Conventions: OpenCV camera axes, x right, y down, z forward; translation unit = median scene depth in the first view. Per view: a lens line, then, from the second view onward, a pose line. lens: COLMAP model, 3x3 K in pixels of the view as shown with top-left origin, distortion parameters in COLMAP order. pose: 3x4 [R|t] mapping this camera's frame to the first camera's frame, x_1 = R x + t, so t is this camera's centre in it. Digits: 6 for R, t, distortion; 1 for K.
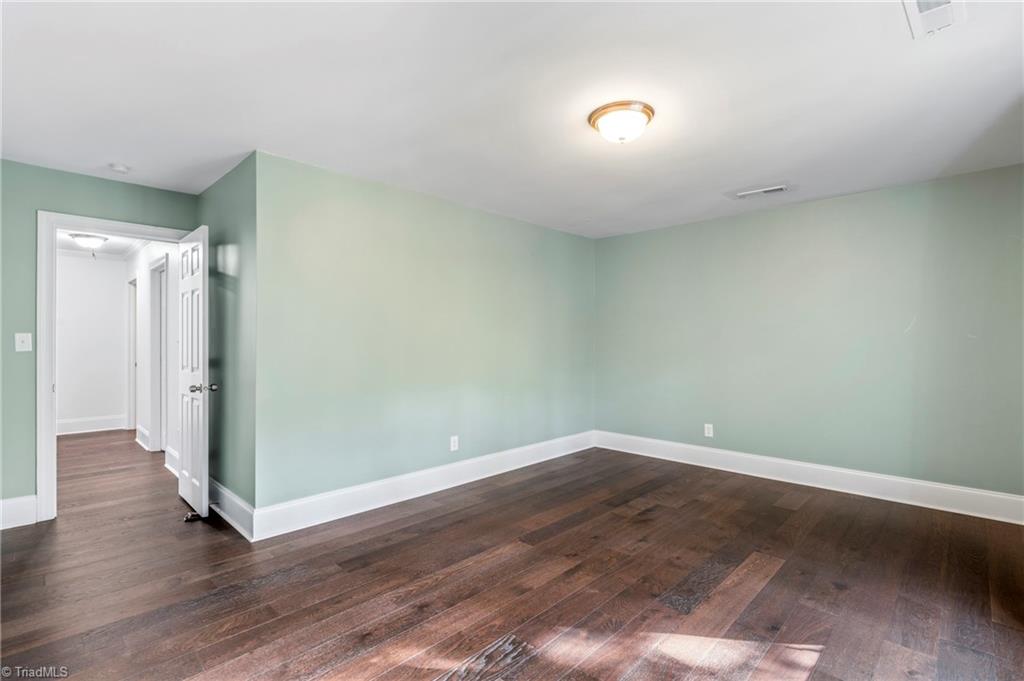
lens RADIAL K [[471.6, 0, 510.2], [0, 471.6, 339.8], [0, 0, 1]] dist [-0.004350, -0.000420]
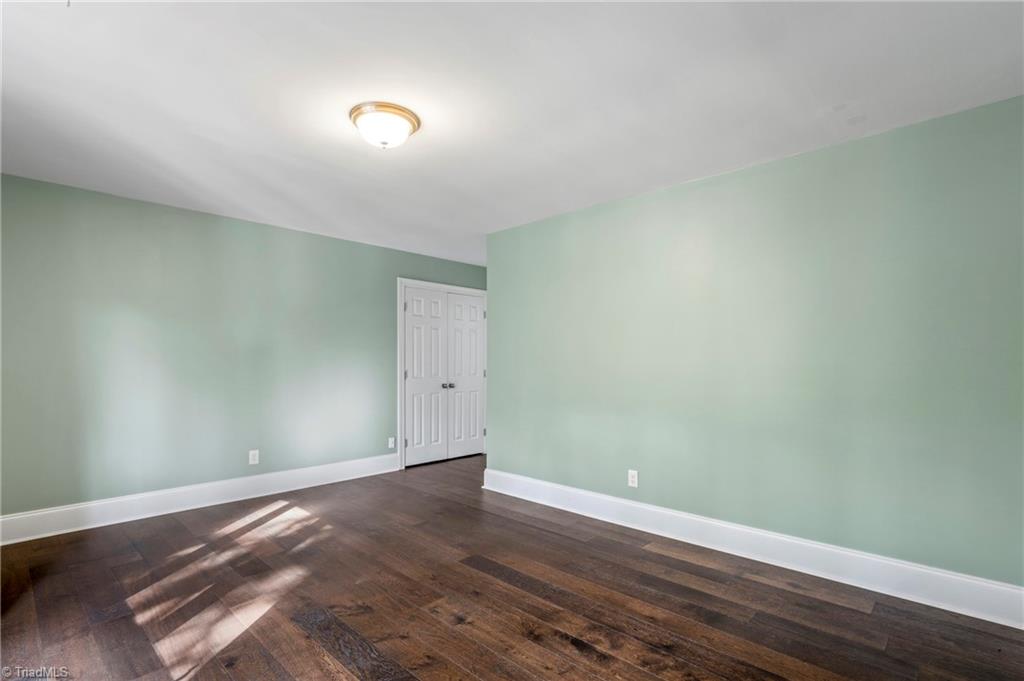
lens RADIAL K [[471.6, 0, 510.2], [0, 471.6, 345.6], [0, 0, 1]] dist [-0.004350, -0.000420]
pose [[0.038999, -0.027865, -0.998851, 0.959512], [-0.001496, 0.999608, -0.027945, -0.001236], [0.999238, 0.002584, 0.038942, 0.946304]]
